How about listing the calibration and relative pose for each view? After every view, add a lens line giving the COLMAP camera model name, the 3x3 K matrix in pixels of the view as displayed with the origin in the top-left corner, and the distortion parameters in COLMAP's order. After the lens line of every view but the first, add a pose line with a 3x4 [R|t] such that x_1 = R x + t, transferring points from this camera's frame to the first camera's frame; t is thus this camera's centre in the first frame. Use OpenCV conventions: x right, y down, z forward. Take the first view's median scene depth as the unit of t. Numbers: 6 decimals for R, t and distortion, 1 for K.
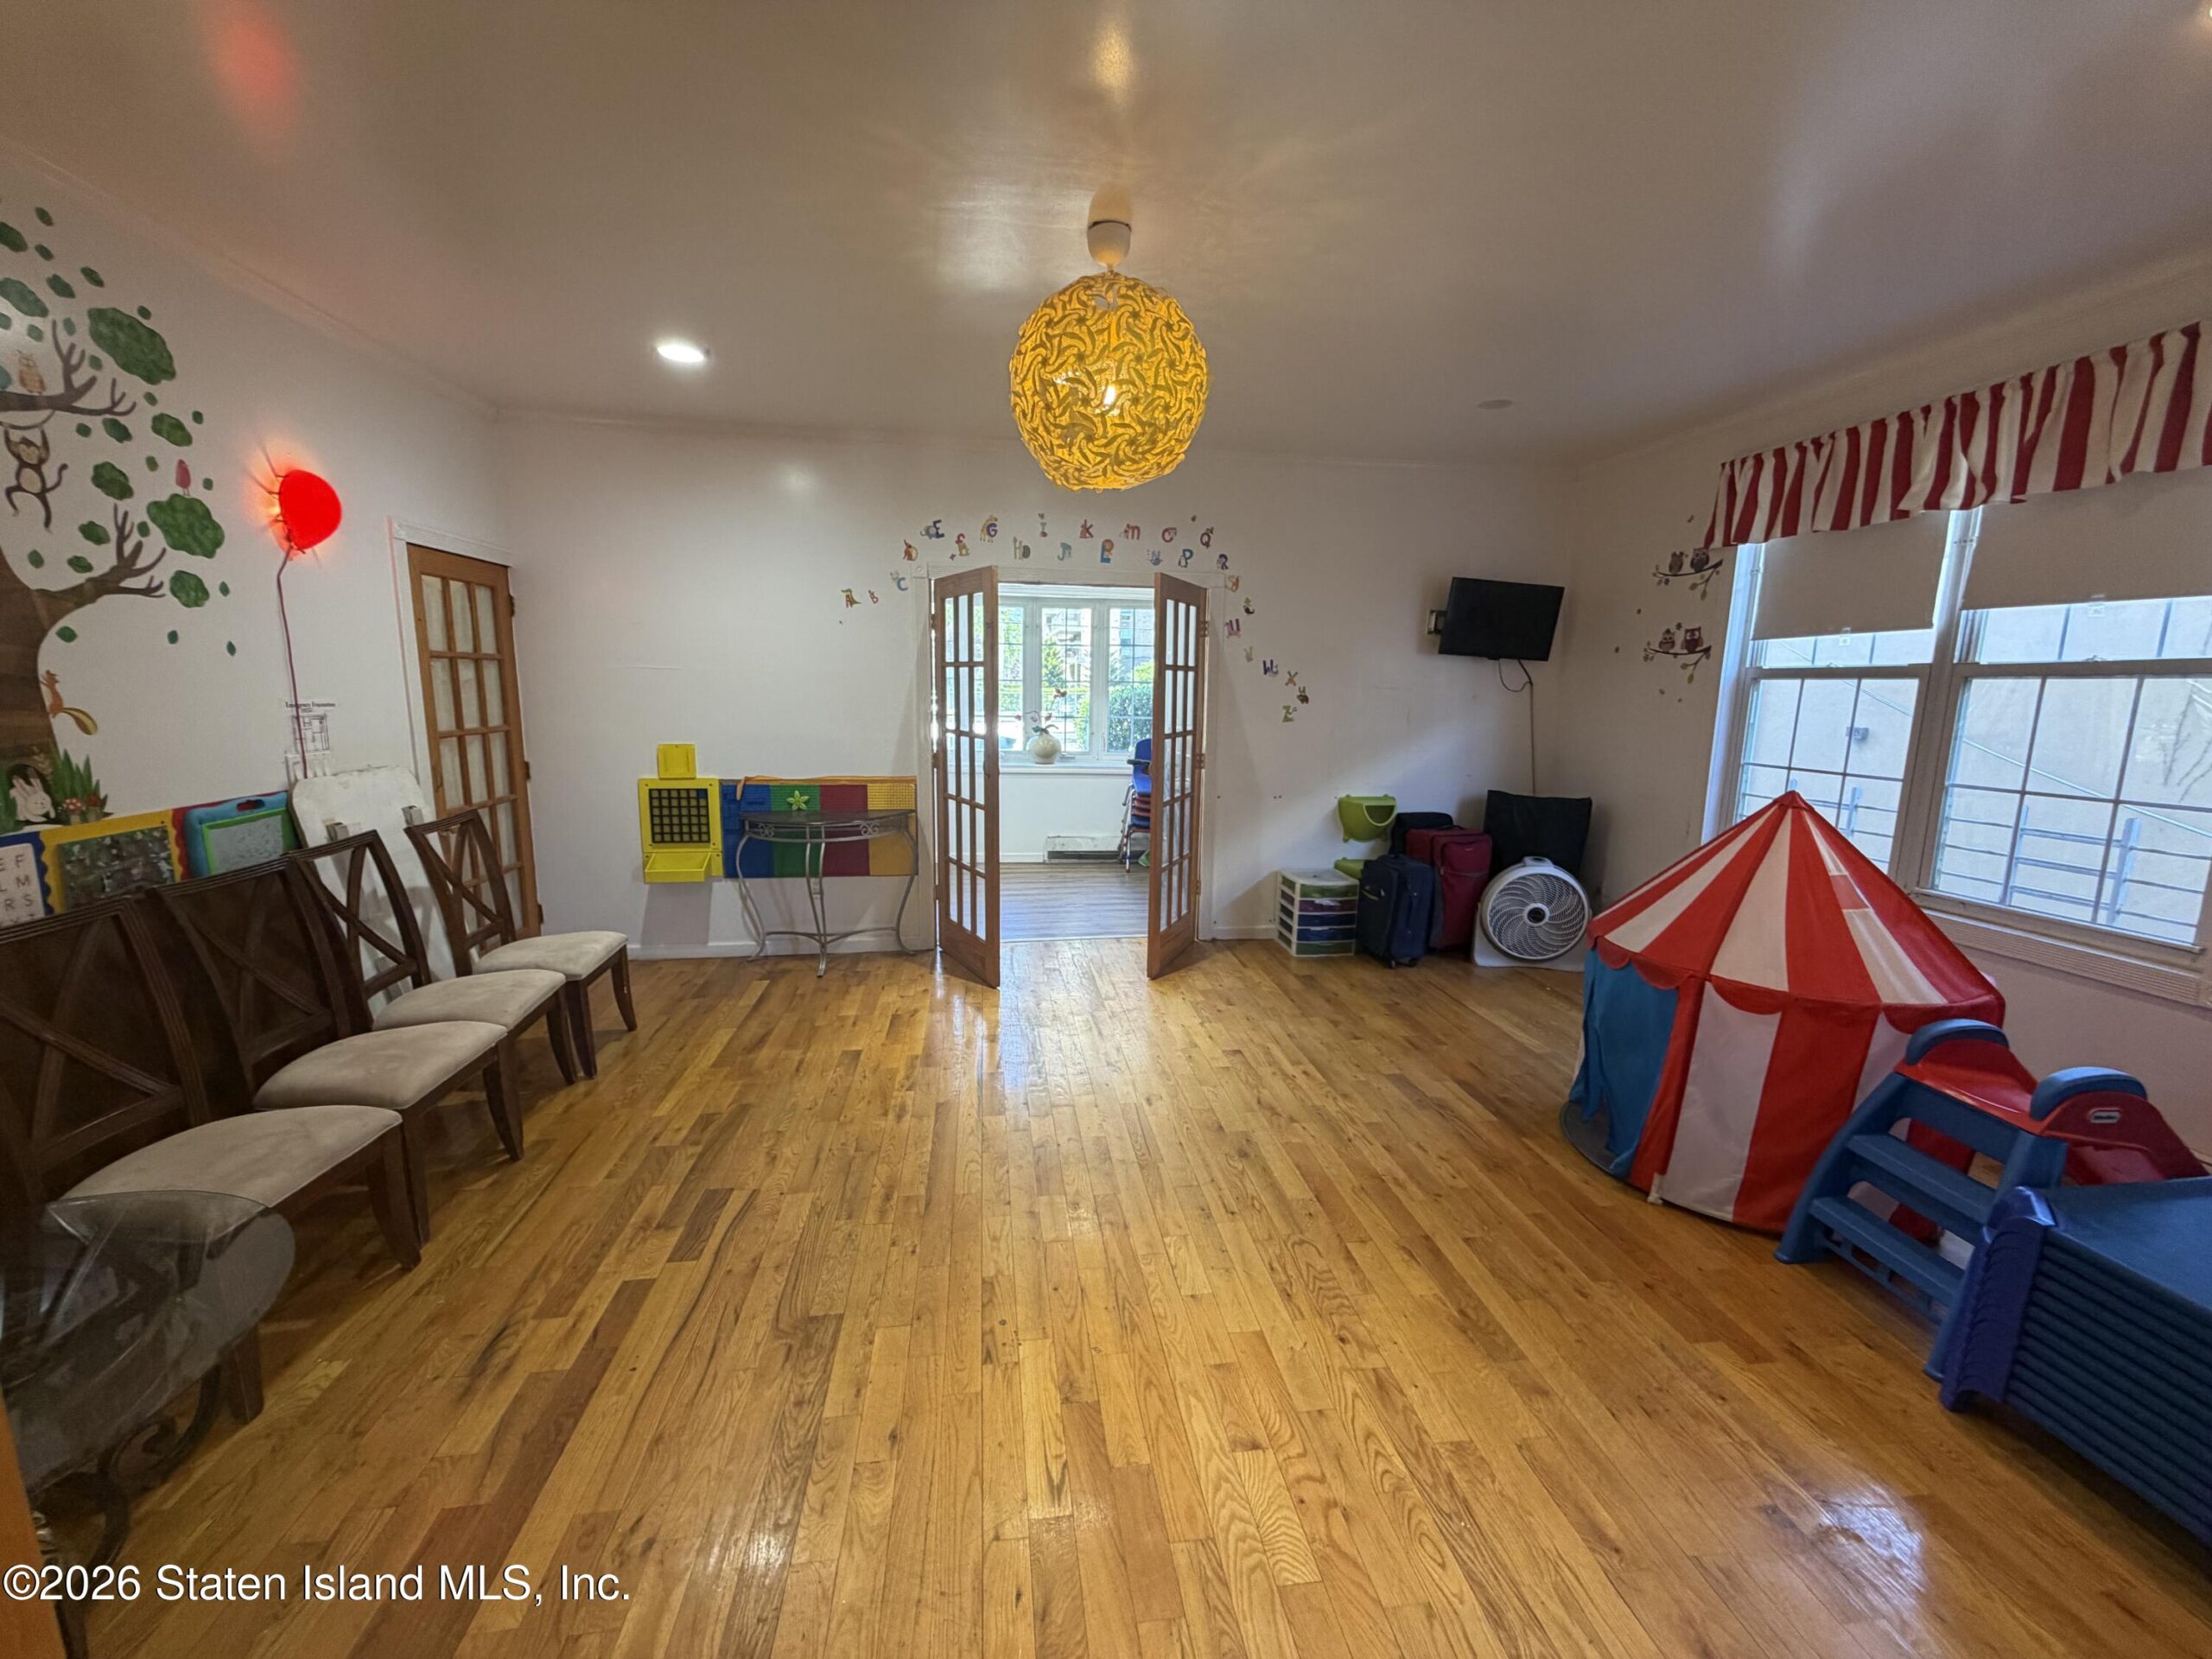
lens RADIAL K [[885.1, 0, 1100.7], [0, 885.1, 829.6], [0, 0, 1]] dist [-0.000831, -0.000098]
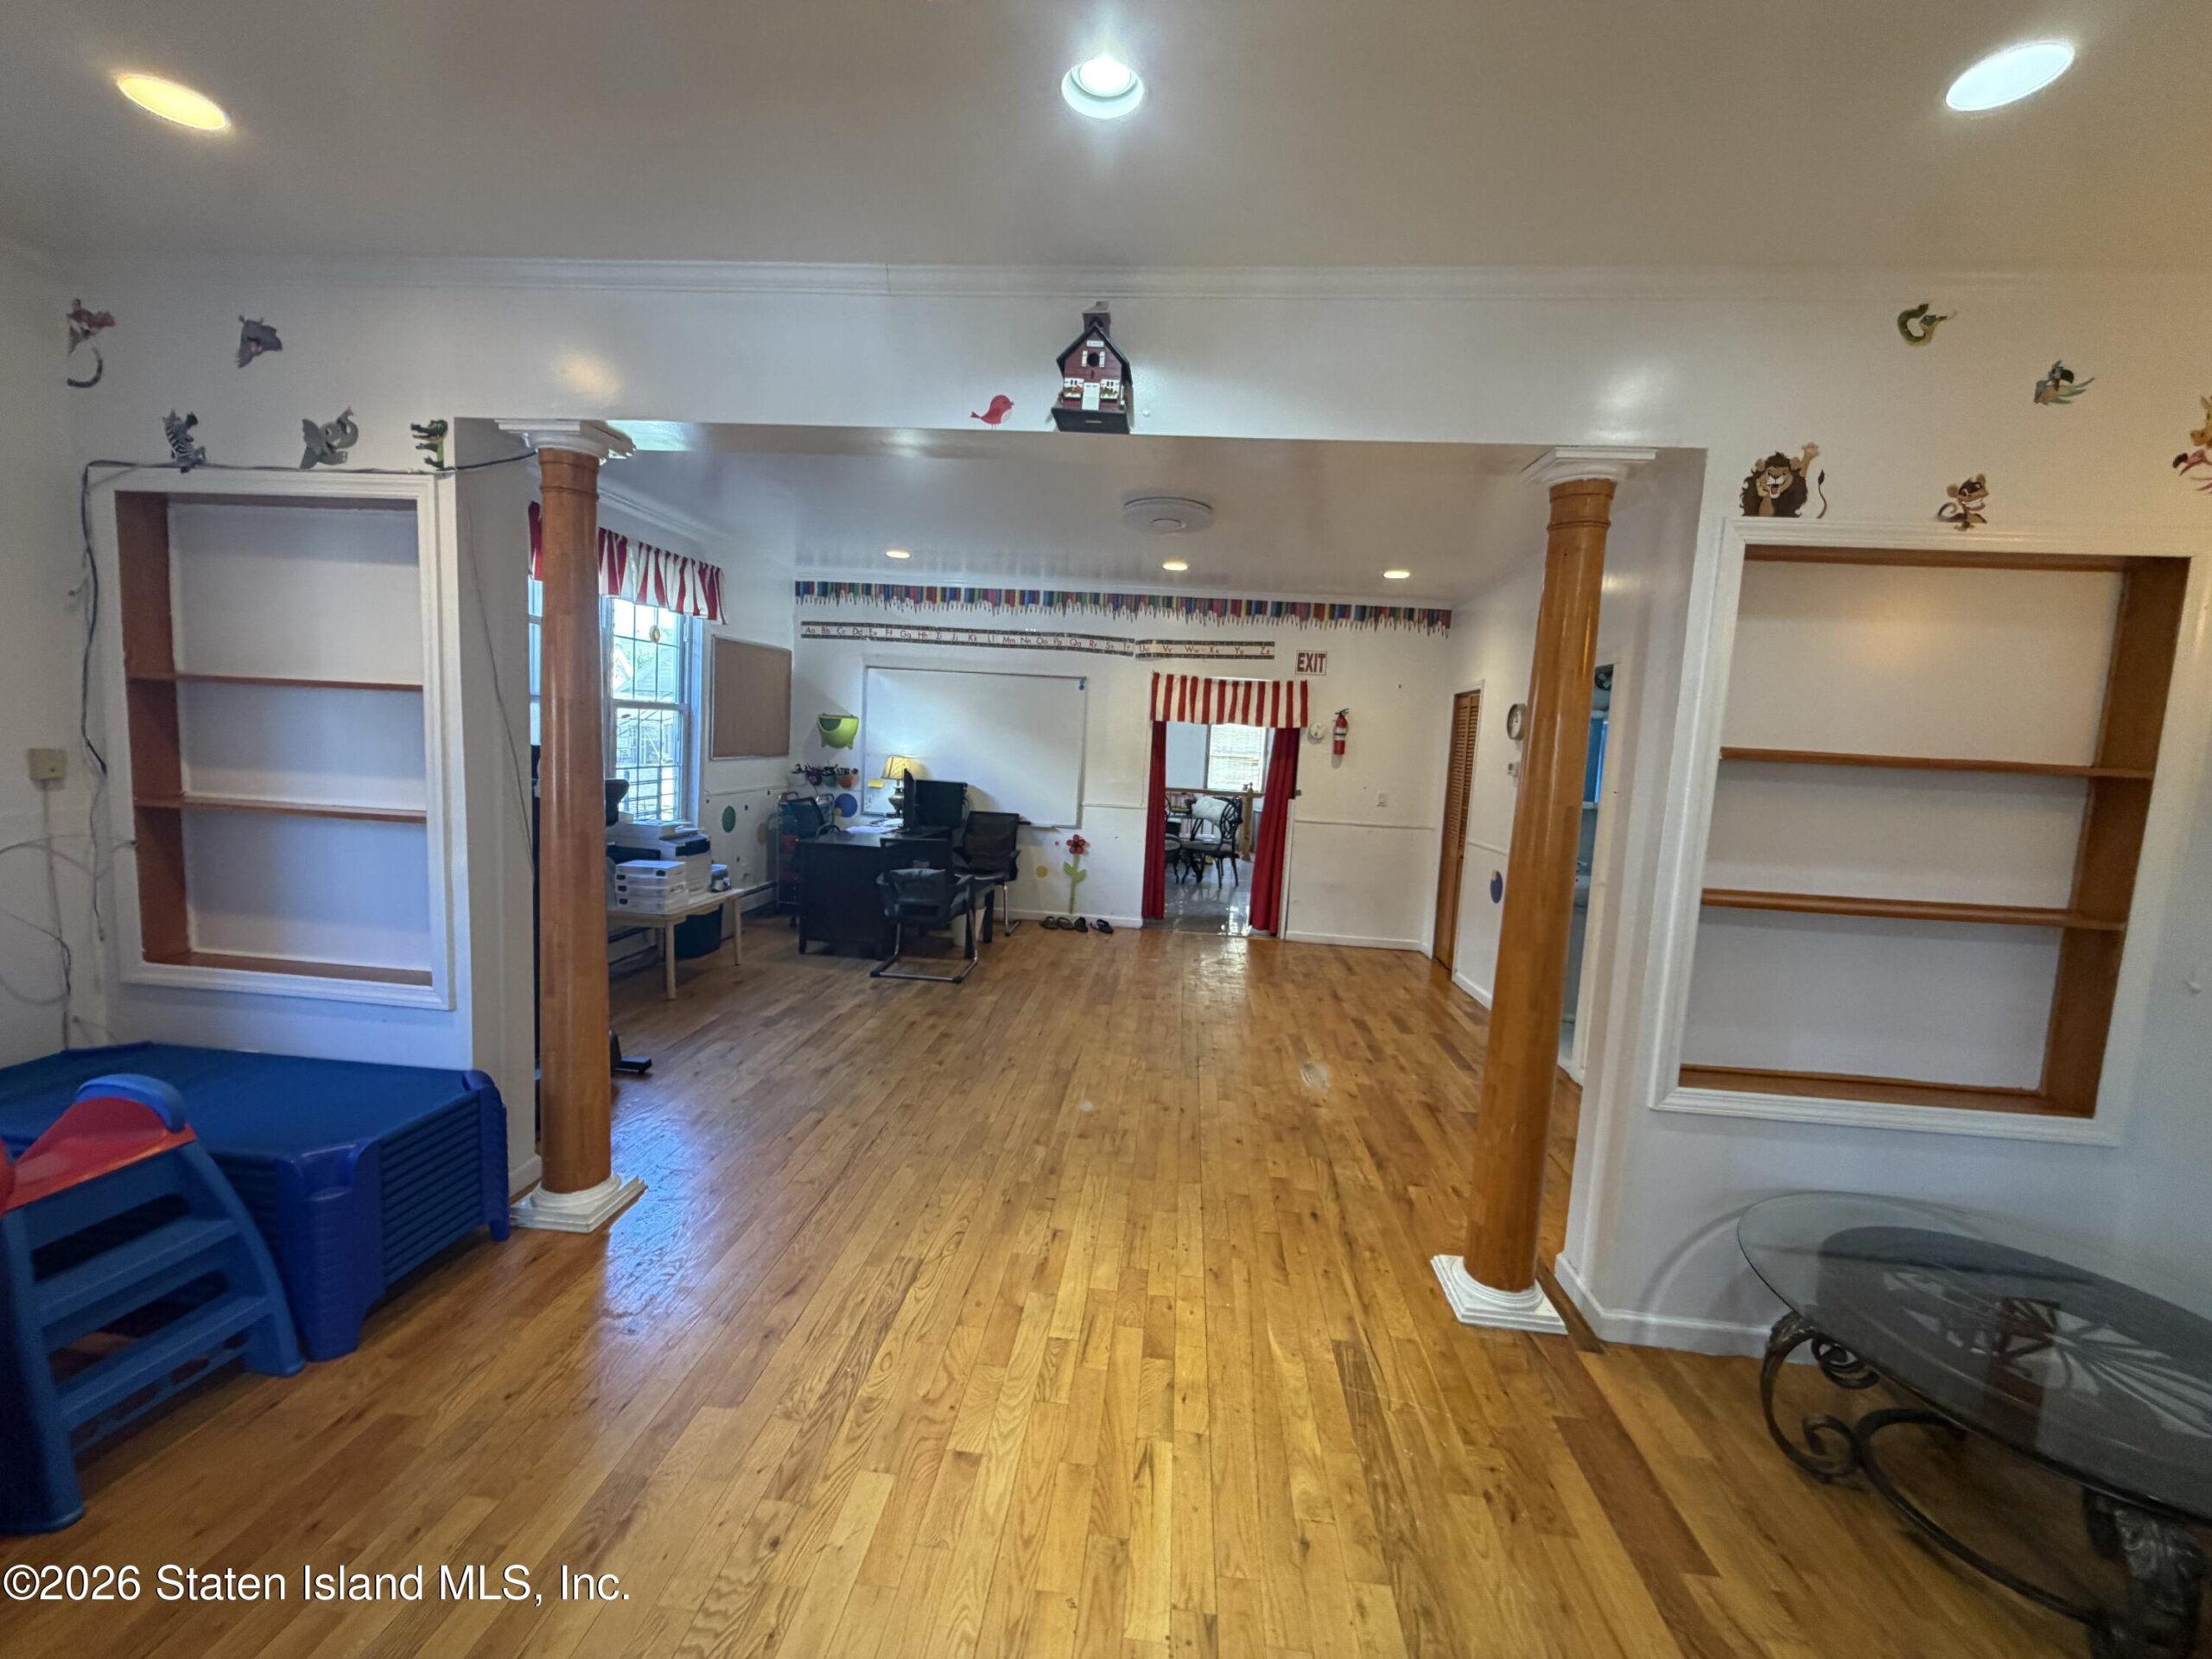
lens RADIAL K [[885.1, 0, 1100.7], [0, 885.1, 829.6], [0, 0, 1]] dist [-0.000831, -0.000098]
pose [[-0.972540, -0.085881, 0.216310, -0.051417], [-0.026314, 0.964043, 0.264441, -0.104184], [-0.231242, 0.251488, -0.939830, 0.573333]]
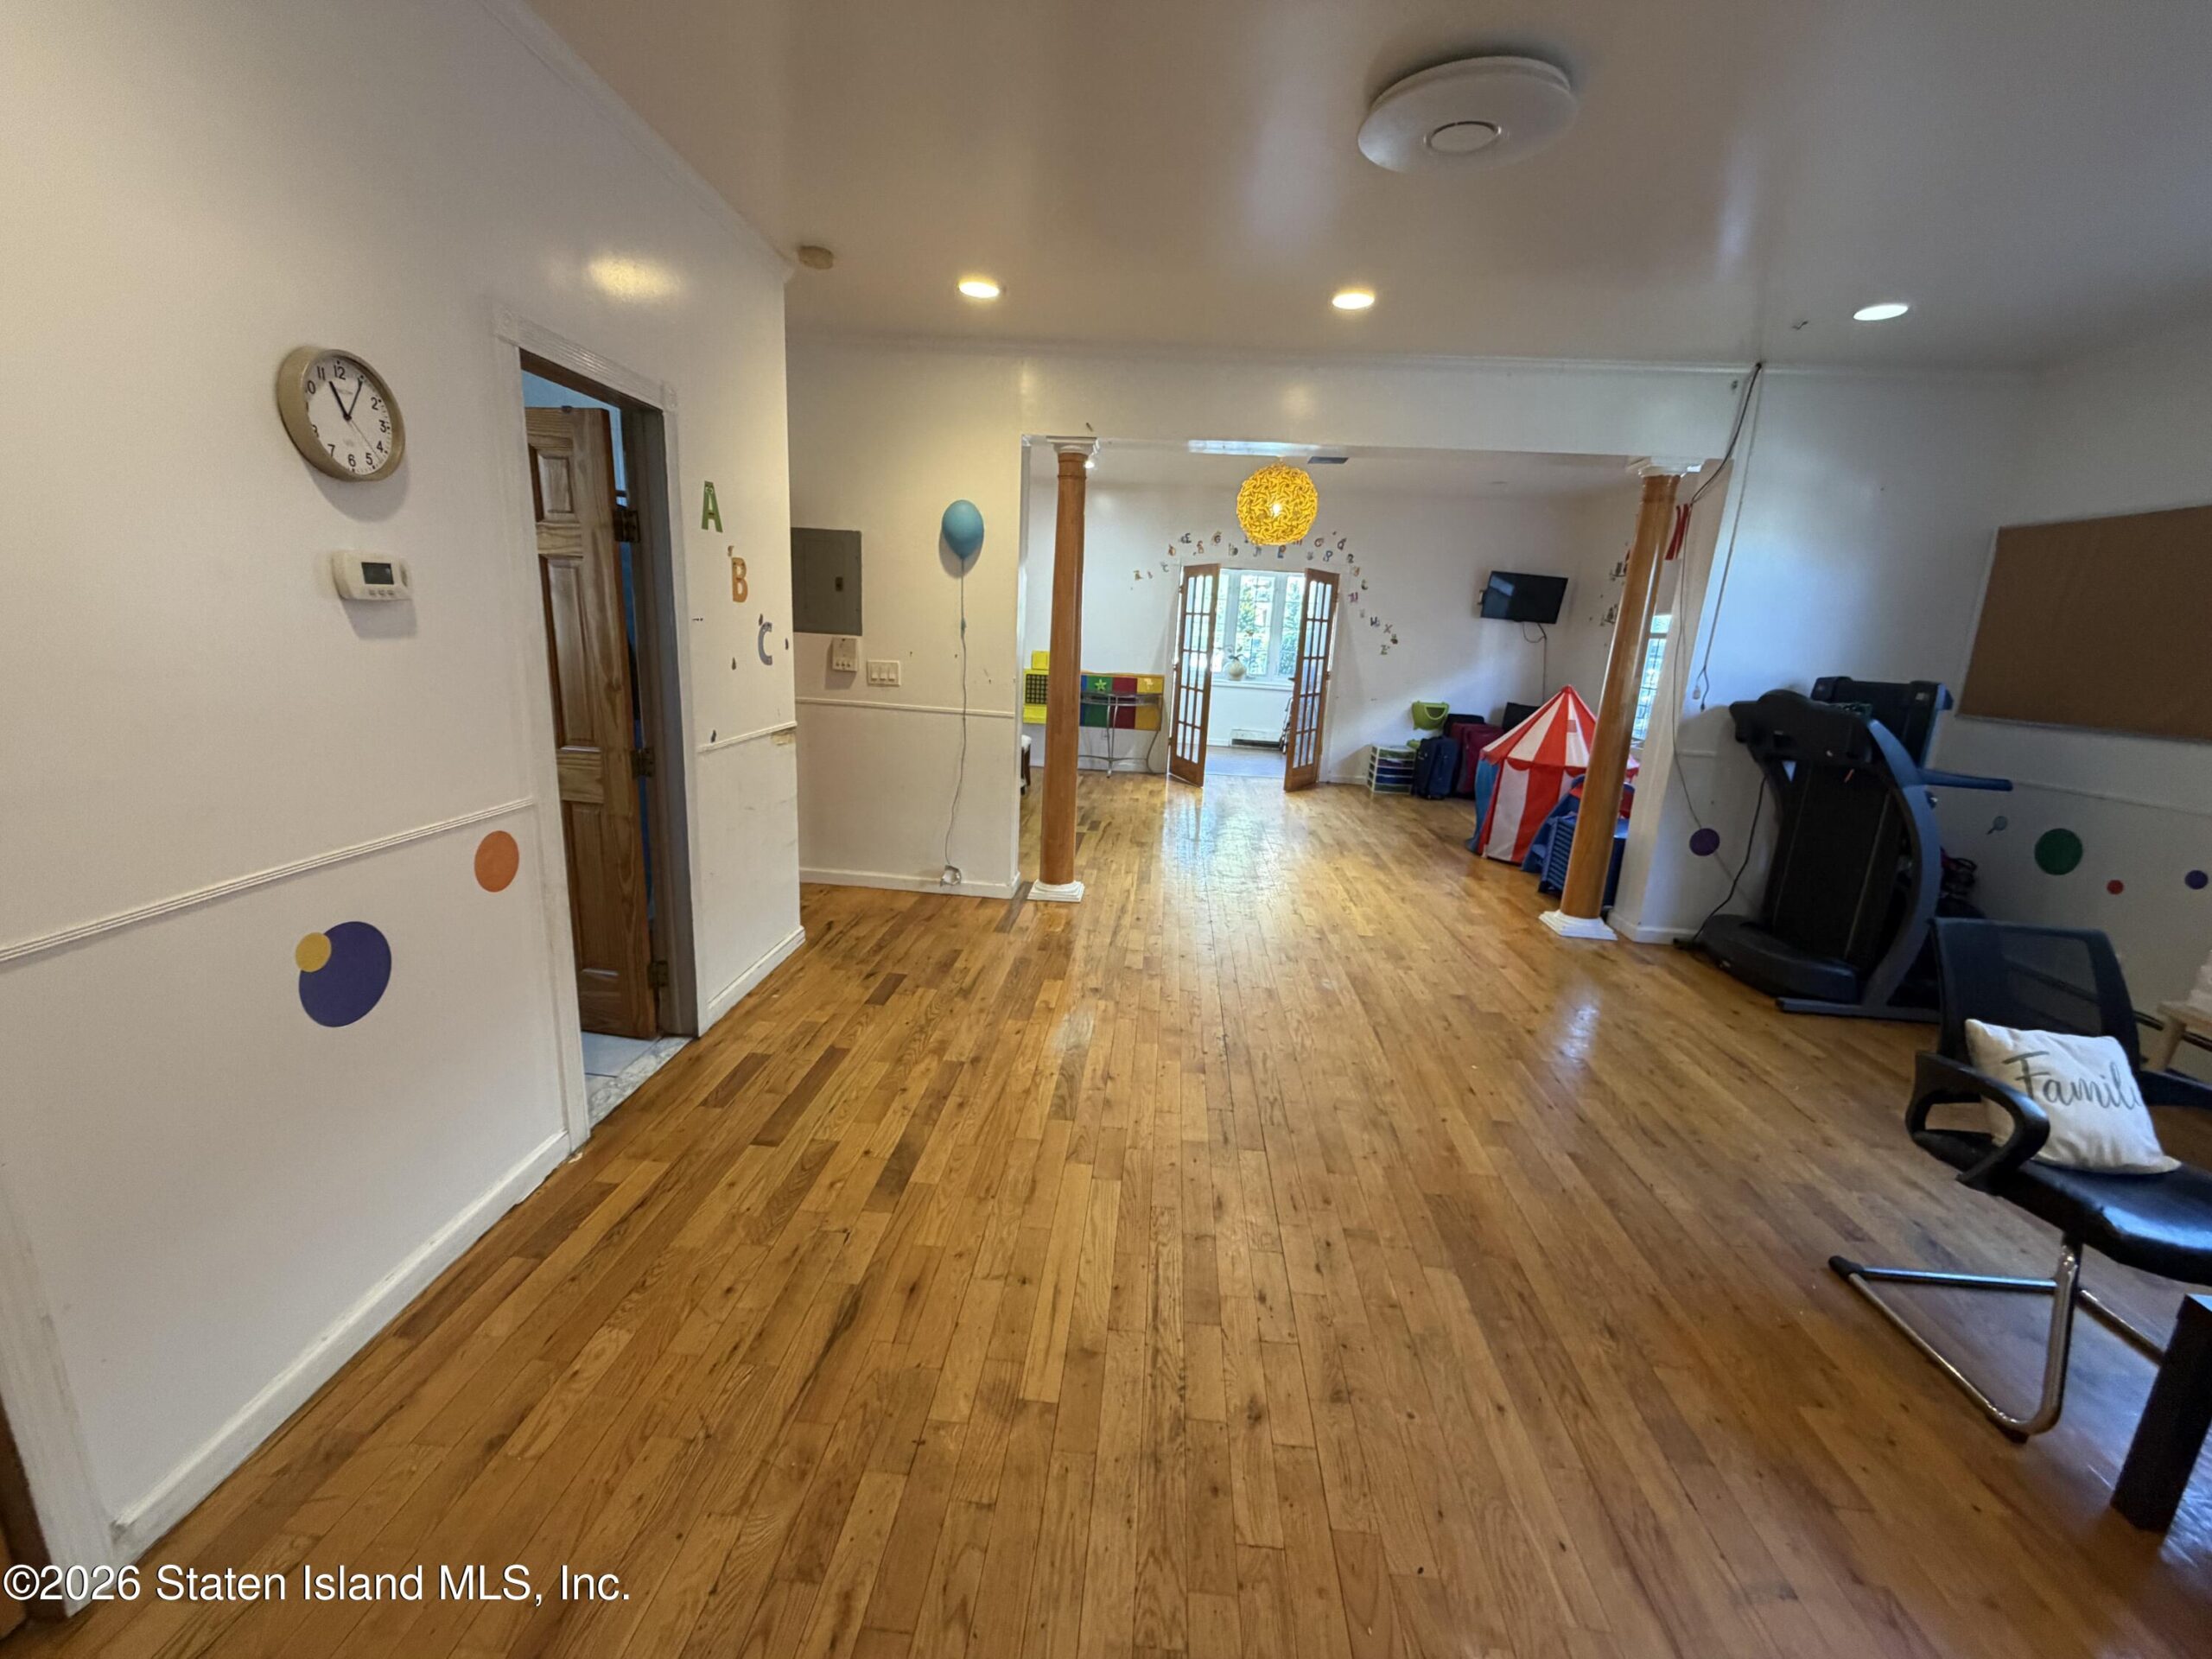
lens RADIAL K [[884.3, 0, 1094.0], [0, 884.3, 829.0], [0, 0, 1]] dist [-0.001439, -0.000129]
pose [[0.975541, 0.083804, -0.203216, 0.045506], [-0.071401, 0.995152, 0.067628, 0.141119], [0.207899, -0.051464, 0.976796, -0.815719]]
